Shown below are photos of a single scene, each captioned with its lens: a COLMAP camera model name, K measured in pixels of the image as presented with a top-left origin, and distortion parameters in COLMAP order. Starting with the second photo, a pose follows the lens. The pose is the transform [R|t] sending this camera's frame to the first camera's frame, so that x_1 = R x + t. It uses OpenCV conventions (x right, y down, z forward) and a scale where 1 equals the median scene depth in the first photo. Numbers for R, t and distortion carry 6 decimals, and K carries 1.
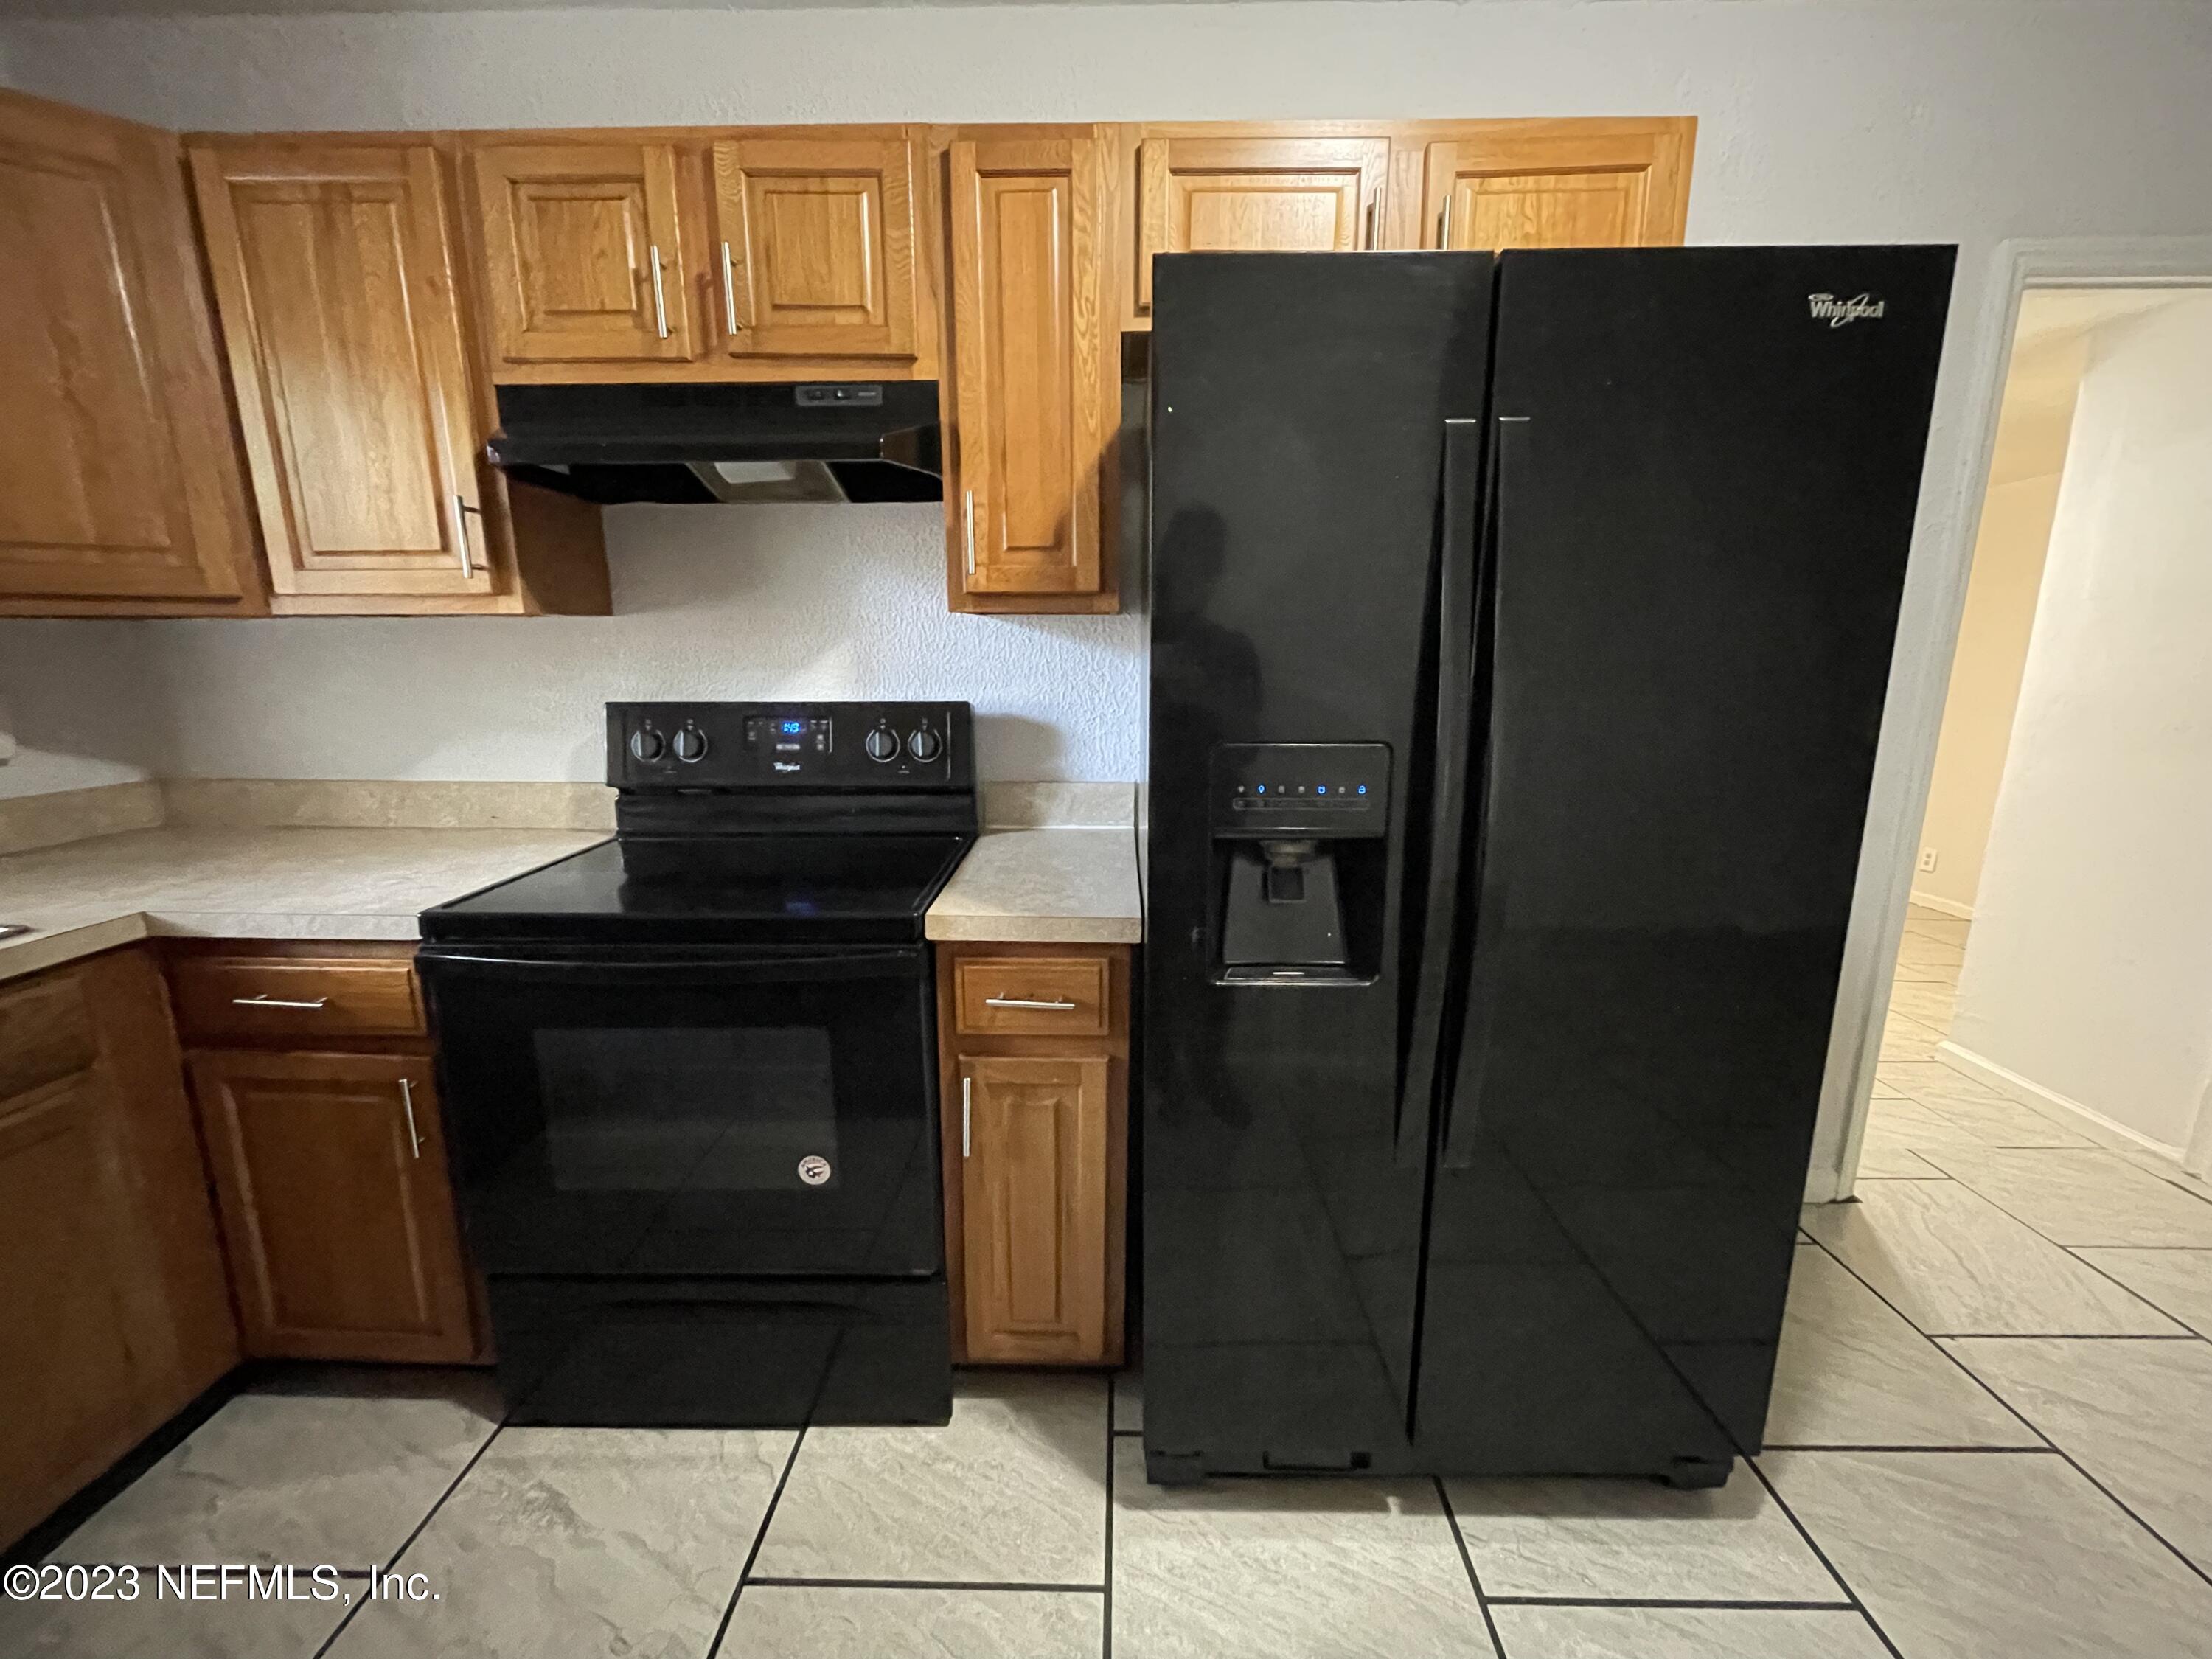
lens RADIAL K [[896.4, 0, 1106.0], [0, 896.4, 829.5], [0, 0, 1]] dist [-0.003147, 0.000776]
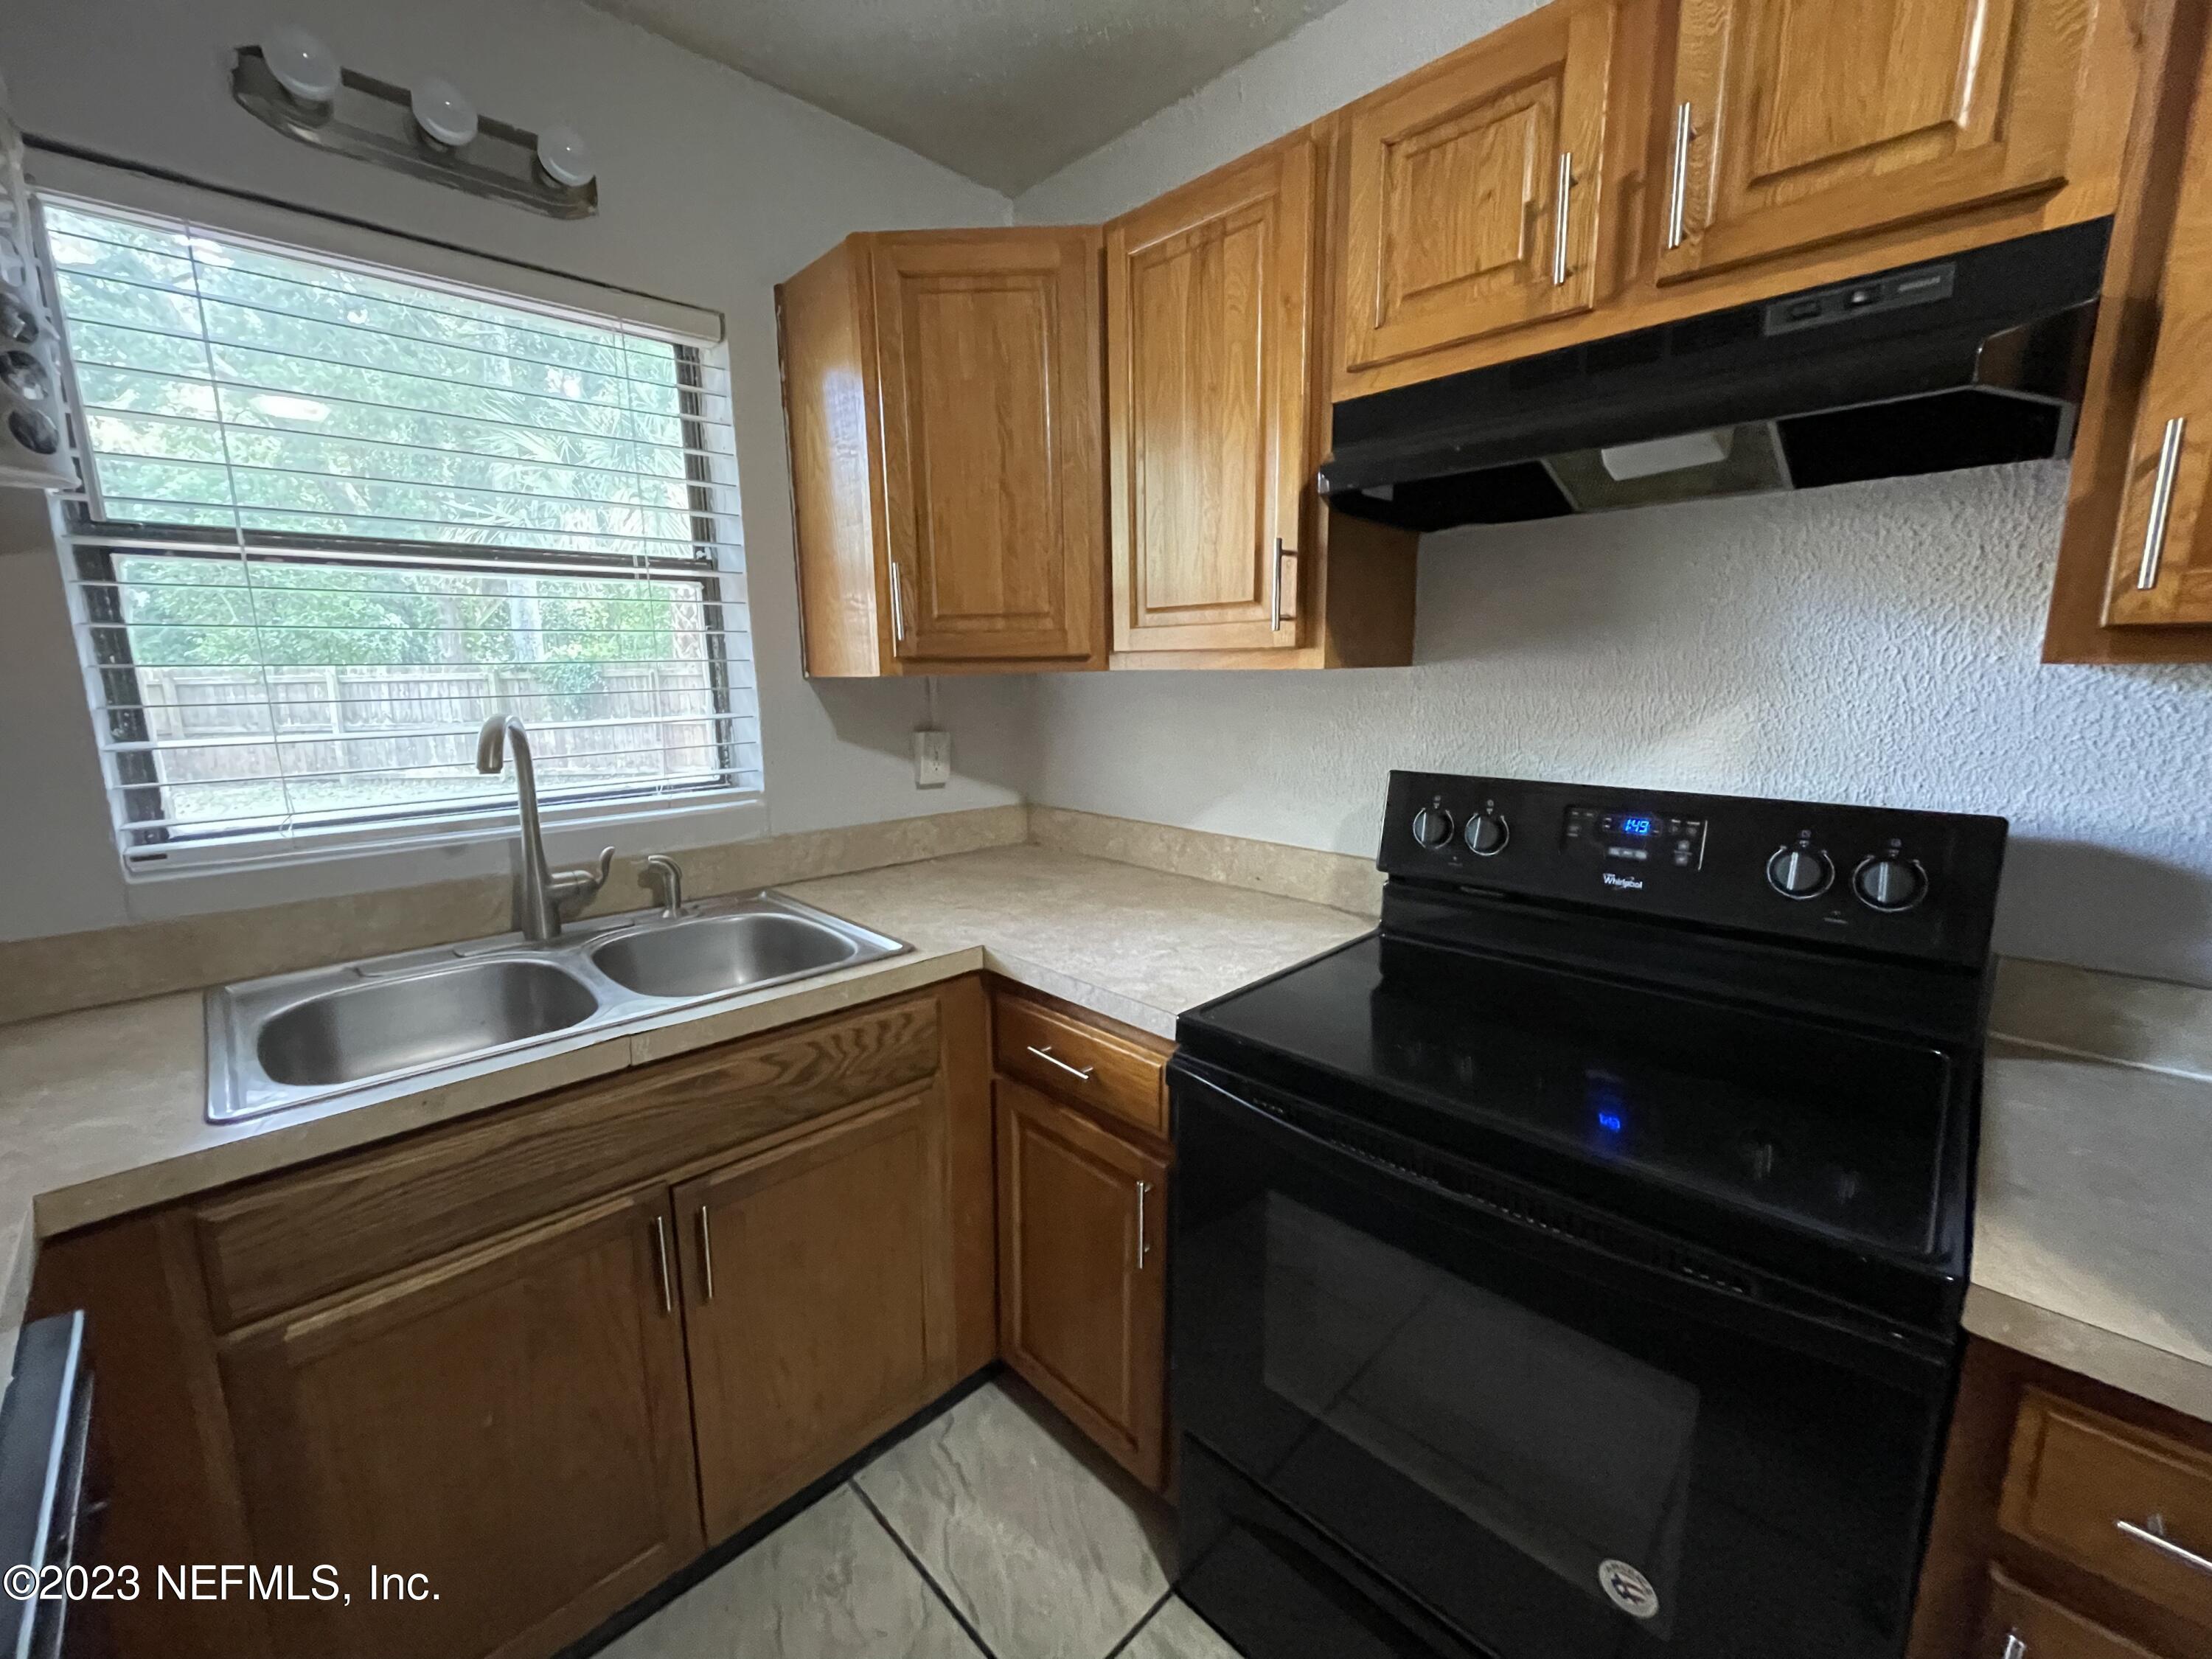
lens RADIAL K [[896.4, 0, 1106.0], [0, 896.4, 829.5], [0, 0, 1]] dist [-0.003147, 0.000776]
pose [[0.721318, 0.117379, -0.682585, -0.214287], [-0.133574, 0.990609, 0.029194, -0.093665], [0.679602, 0.070118, 0.730222, 0.265234]]
